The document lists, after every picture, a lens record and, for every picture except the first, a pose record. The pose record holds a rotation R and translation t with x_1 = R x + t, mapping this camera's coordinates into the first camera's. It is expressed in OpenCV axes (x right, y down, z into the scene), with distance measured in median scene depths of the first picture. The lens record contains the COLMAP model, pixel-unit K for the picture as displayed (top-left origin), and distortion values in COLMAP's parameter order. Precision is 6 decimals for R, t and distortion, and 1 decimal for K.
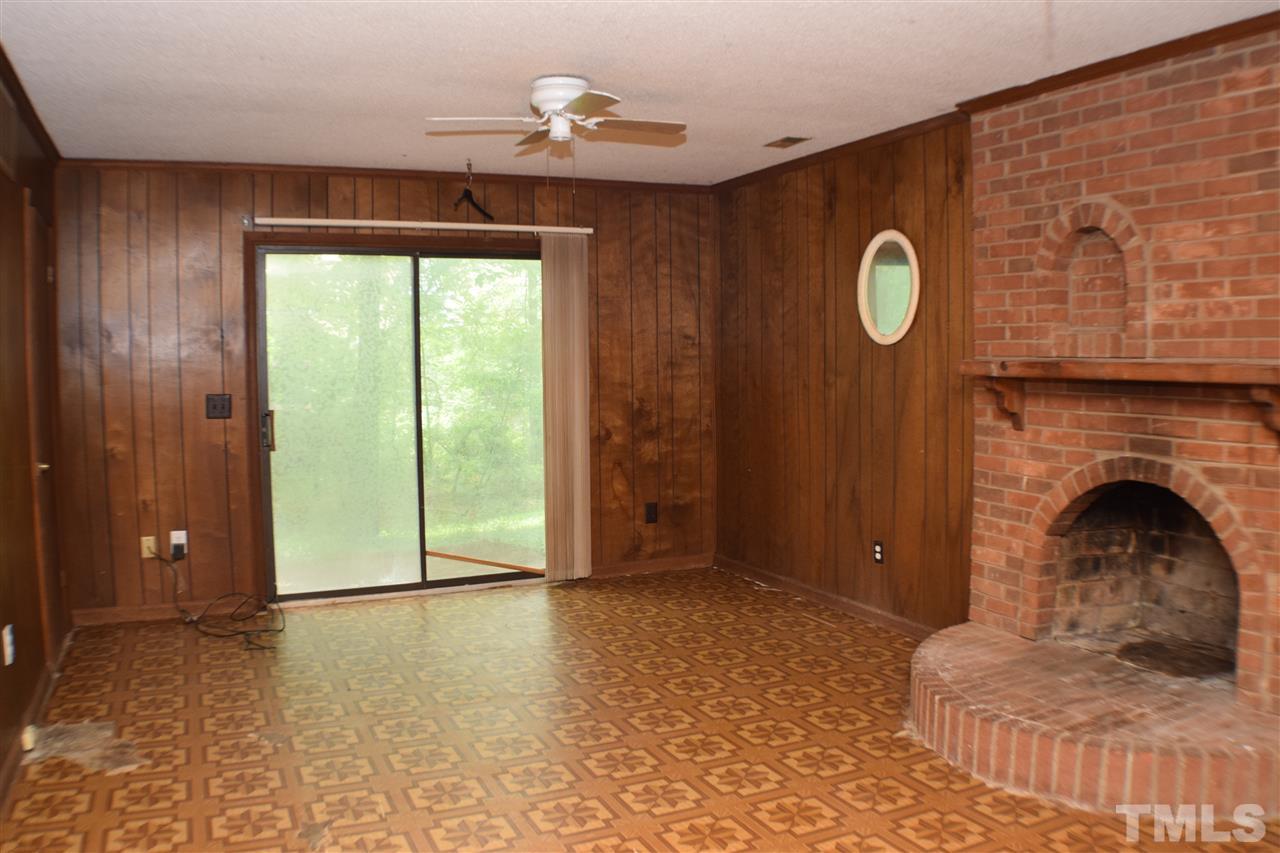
lens RADIAL K [[1064.6, 0, 700.1], [0, 1064.6, 428.7], [0, 0, 1]] dist [-0.191116, 0.051419]
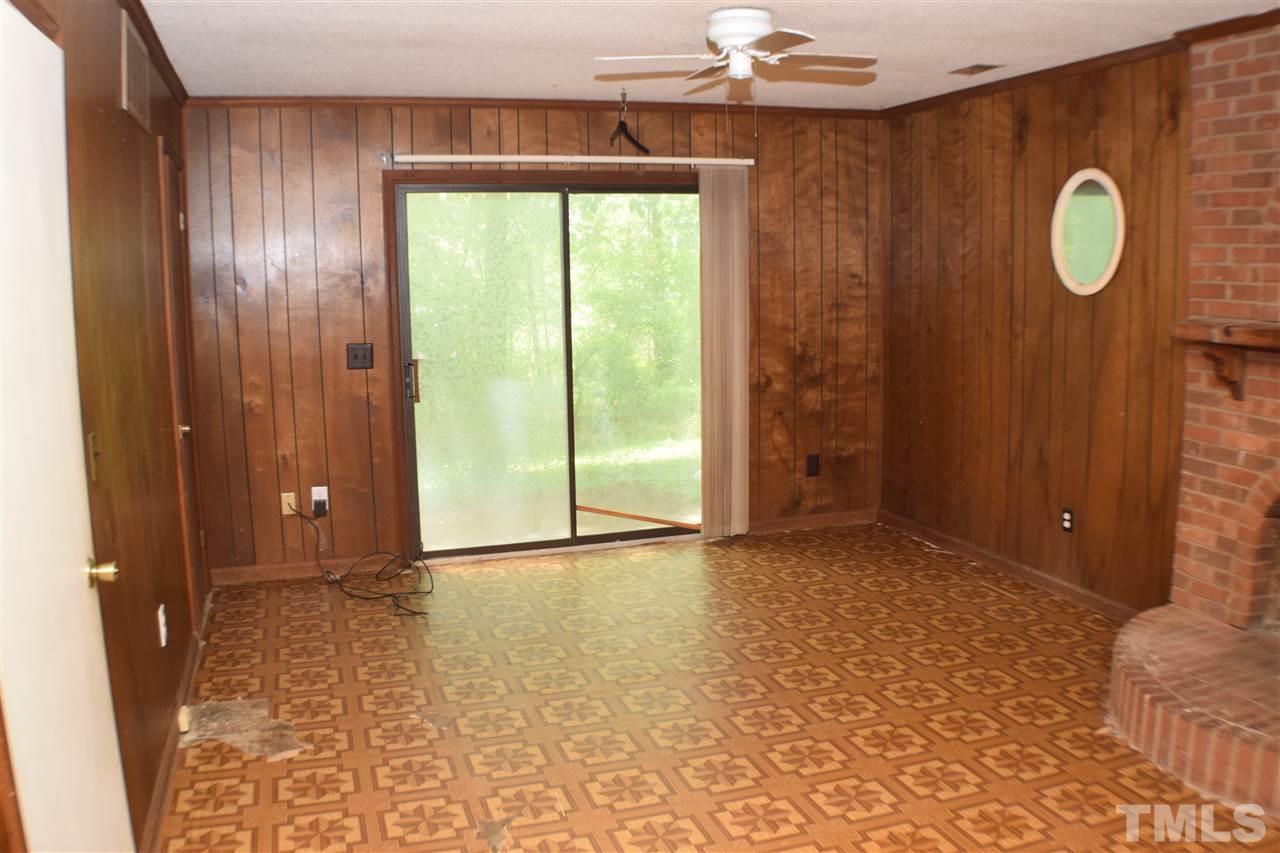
lens RADIAL K [[1116.4, 0, 642.3], [0, 1116.4, 402.7], [0, 0, 1]] dist [-0.179593, 0.035283]
pose [[0.990512, 0.012093, -0.136892, -0.076577], [-0.001836, 0.997196, 0.074808, -0.060279], [0.137413, -0.073847, 0.987757, 0.023542]]
